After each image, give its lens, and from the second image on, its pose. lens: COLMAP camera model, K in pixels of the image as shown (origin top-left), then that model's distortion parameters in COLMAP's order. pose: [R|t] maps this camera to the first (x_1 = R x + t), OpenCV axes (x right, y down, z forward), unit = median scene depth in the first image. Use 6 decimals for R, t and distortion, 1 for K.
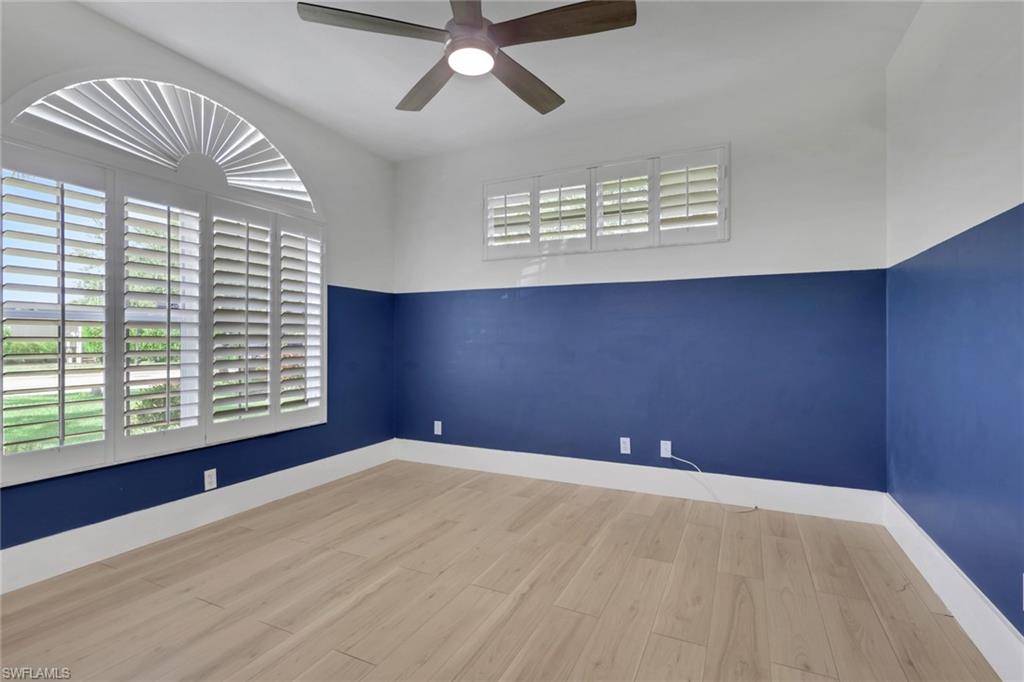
lens RADIAL K [[482.4, 0, 510.5], [0, 482.4, 329.2], [0, 0, 1]] dist [-0.001449, 0.000012]
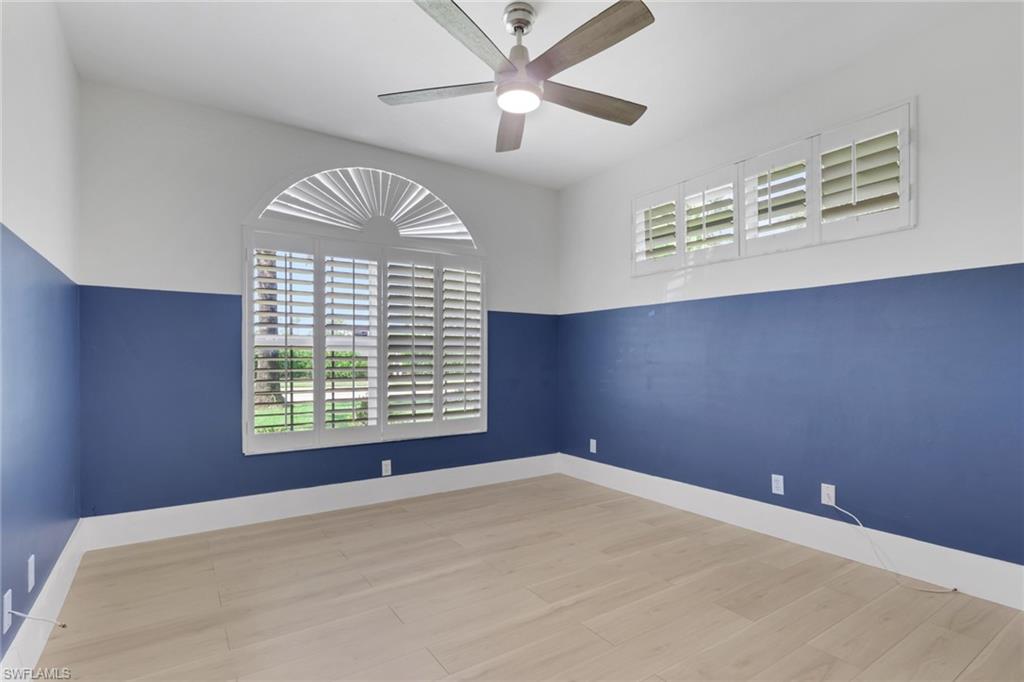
lens RADIAL K [[492.9, 0, 510.1], [0, 492.9, 346.1], [0, 0, 1]] dist [0.000363, 0.000277]
pose [[0.868794, -0.012877, -0.495006, 0.274361], [0.011375, 0.999917, -0.006048, -0.000707], [0.495043, -0.000376, 0.868868, 0.019643]]
